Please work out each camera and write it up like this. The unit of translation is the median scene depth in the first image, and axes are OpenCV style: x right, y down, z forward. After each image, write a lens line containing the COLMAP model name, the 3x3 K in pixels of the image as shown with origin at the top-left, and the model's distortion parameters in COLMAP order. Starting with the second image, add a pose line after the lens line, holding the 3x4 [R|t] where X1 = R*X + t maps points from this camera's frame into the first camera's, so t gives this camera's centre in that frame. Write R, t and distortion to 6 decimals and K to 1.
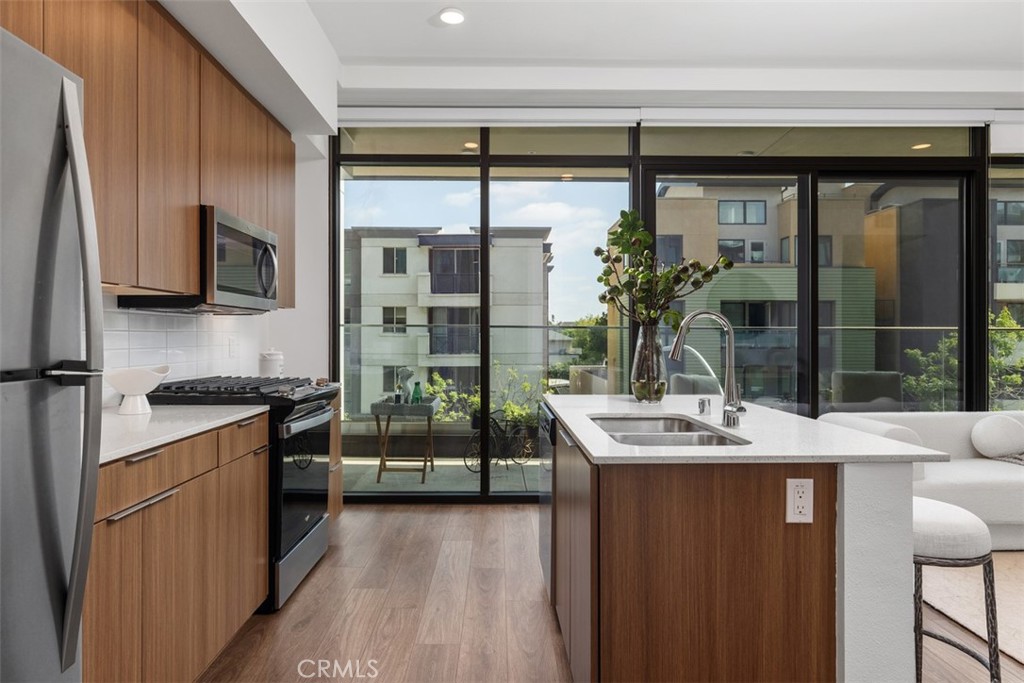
lens RADIAL K [[615.9, 0, 507.2], [0, 615.9, 335.8], [0, 0, 1]] dist [-0.010328, 0.001627]
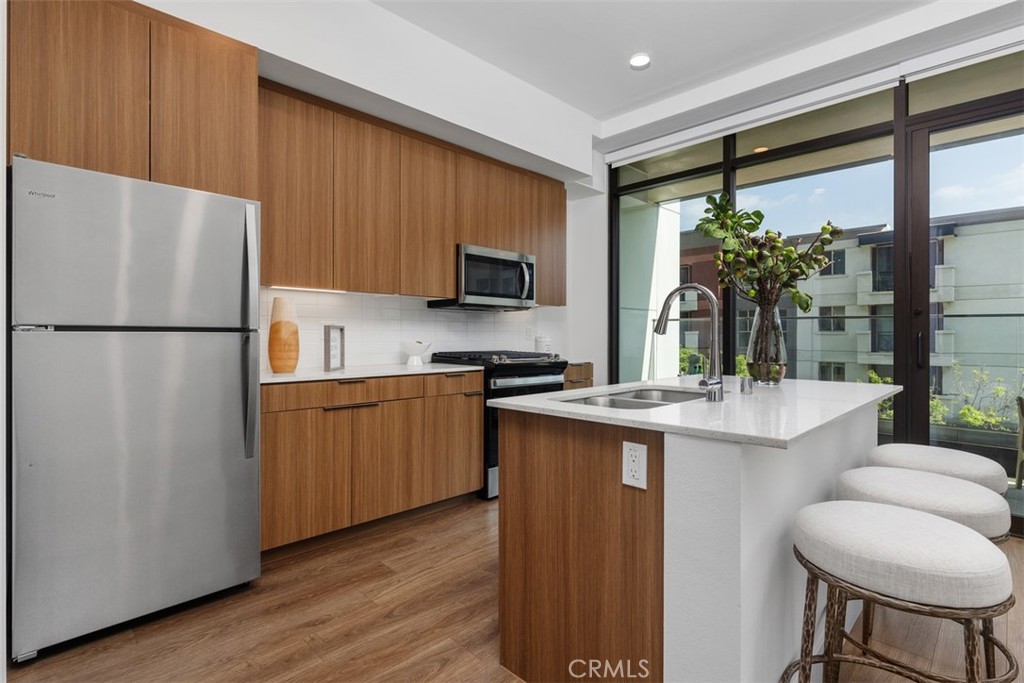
lens RADIAL K [[498.0, 0, 517.2], [0, 498.0, 340.7], [0, 0, 1]] dist [-0.016831, -0.000415]
pose [[0.693755, 0.005604, -0.720189, 0.928387], [0.001879, 0.999952, 0.009590, 0.055985], [0.720208, -0.008006, 0.693712, 0.294410]]
